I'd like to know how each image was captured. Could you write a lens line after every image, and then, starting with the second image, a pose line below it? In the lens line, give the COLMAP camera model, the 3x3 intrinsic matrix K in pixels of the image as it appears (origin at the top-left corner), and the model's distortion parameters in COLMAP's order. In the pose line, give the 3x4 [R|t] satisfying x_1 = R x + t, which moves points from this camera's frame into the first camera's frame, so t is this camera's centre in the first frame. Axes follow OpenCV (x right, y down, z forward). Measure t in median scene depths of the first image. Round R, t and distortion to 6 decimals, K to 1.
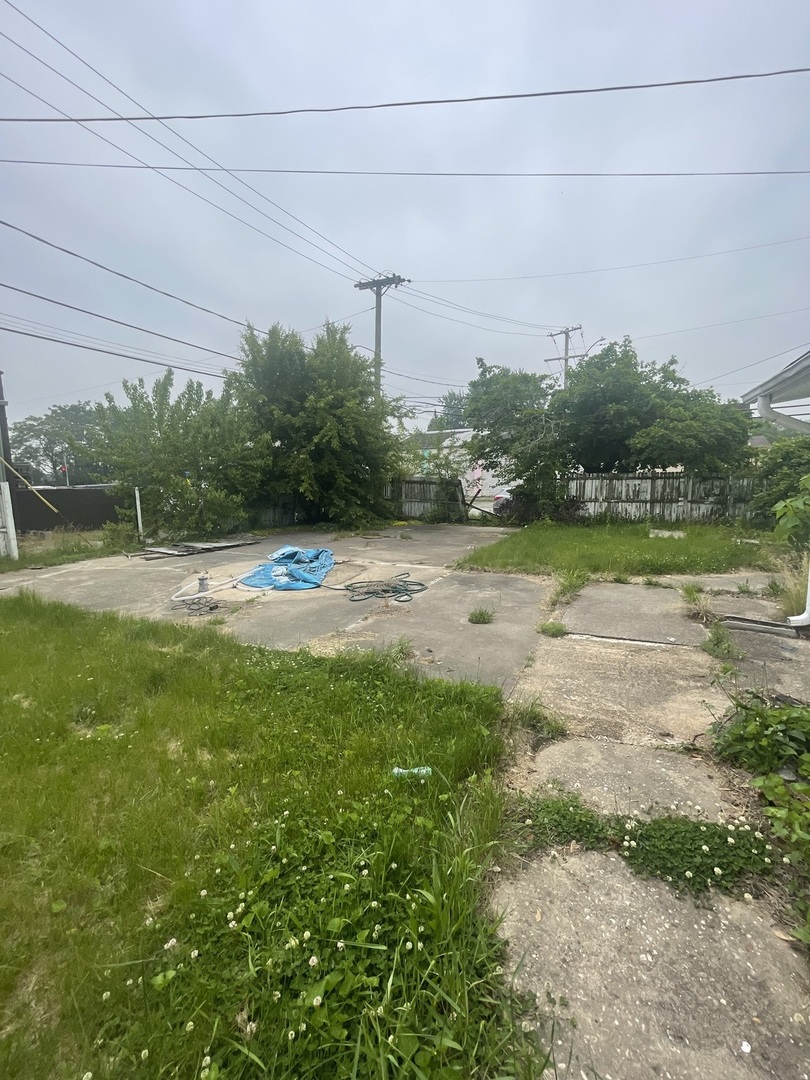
lens RADIAL K [[437.6, 0, 406.2], [0, 437.6, 537.8], [0, 0, 1]] dist [-0.017288, -0.000052]
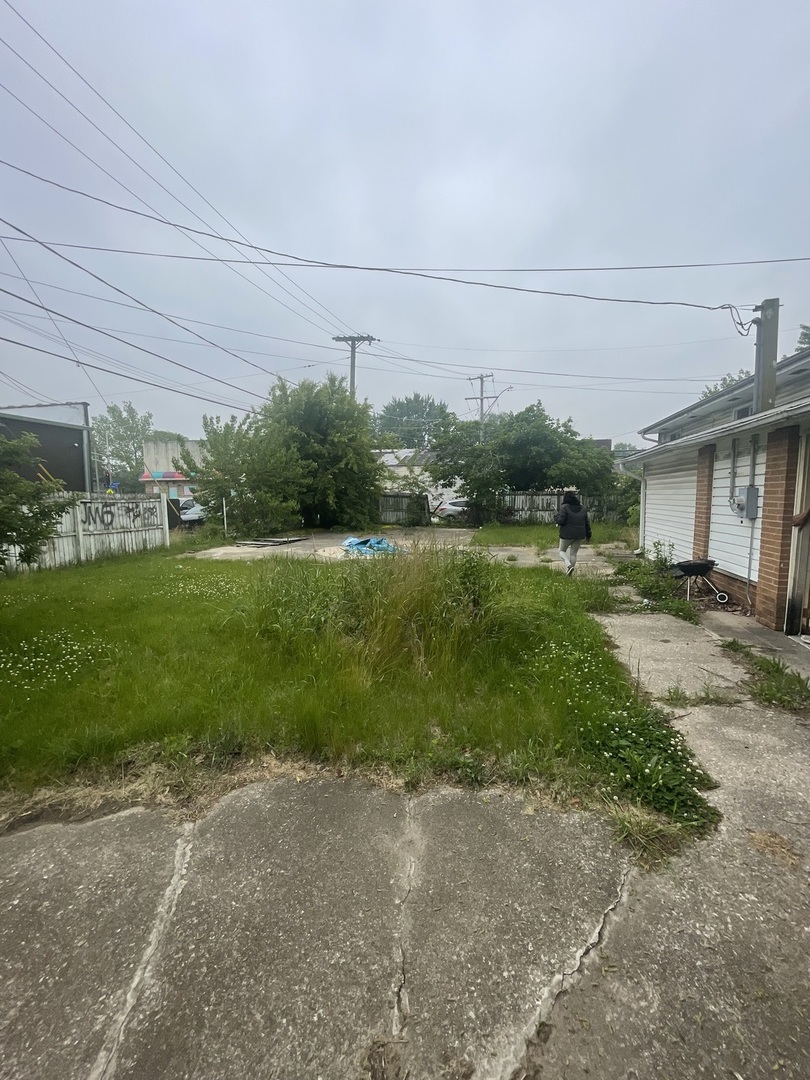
lens RADIAL K [[434.7, 0, 408.8], [0, 434.7, 540.1], [0, 0, 1]] dist [-0.003347, 0.000060]
pose [[0.972917, -0.014126, 0.230724, -0.259210], [0.020350, 0.999490, -0.024620, 0.041488], [-0.230258, 0.028648, 0.972708, -0.307477]]
